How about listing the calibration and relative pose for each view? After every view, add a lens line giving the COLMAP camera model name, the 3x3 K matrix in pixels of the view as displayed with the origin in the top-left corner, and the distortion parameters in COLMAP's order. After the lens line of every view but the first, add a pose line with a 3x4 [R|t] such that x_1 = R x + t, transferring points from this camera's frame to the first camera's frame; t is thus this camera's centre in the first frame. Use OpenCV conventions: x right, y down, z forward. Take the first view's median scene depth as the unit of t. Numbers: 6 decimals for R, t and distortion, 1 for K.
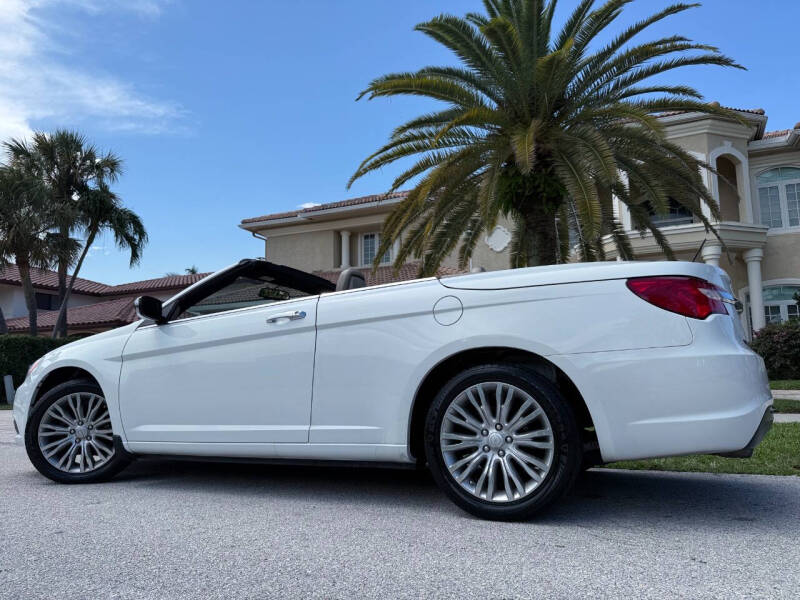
lens RADIAL K [[568.3, 0, 397.3], [0, 568.3, 301.1], [0, 0, 1]] dist [0.053600, -0.066009]
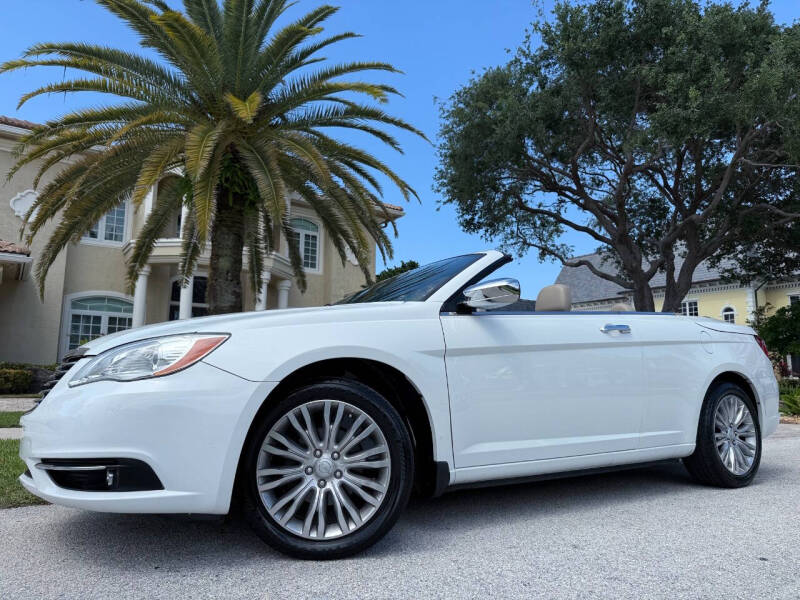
lens RADIAL K [[568.3, 0, 397.3], [0, 568.3, 301.1], [0, 0, 1]] dist [0.053600, -0.066009]
pose [[0.526312, 0.144968, 0.837843, -0.393526], [-0.136242, 0.987006, -0.085193, 0.036995], [-0.839306, -0.069311, 0.539223, 0.237618]]
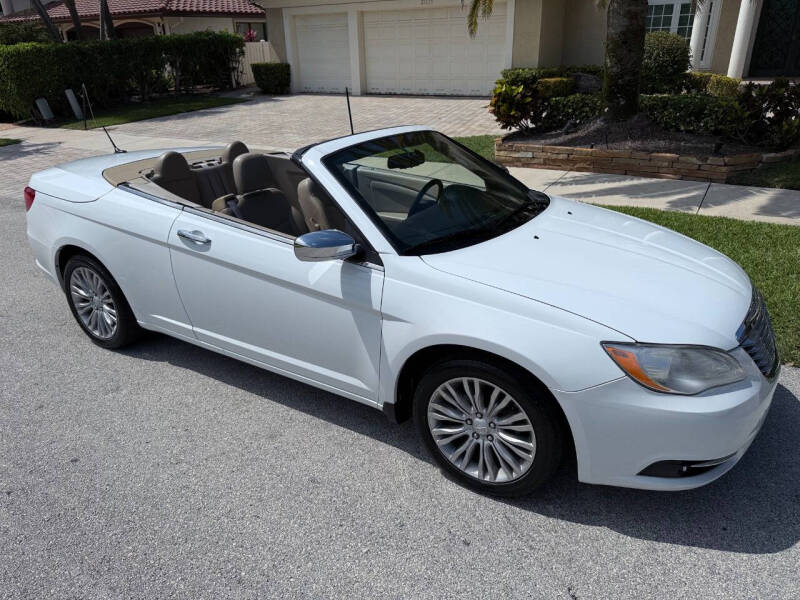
lens RADIAL K [[570.0, 0, 400.0], [0, 570.0, 300.0], [0, 0, 1]] dist [0.047413, -0.058901]
pose [[0.991475, 0.041840, -0.123400, 0.055669], [0.031071, 0.843808, 0.535745, -0.122198], [0.126541, -0.535011, 0.835314, 0.056947]]
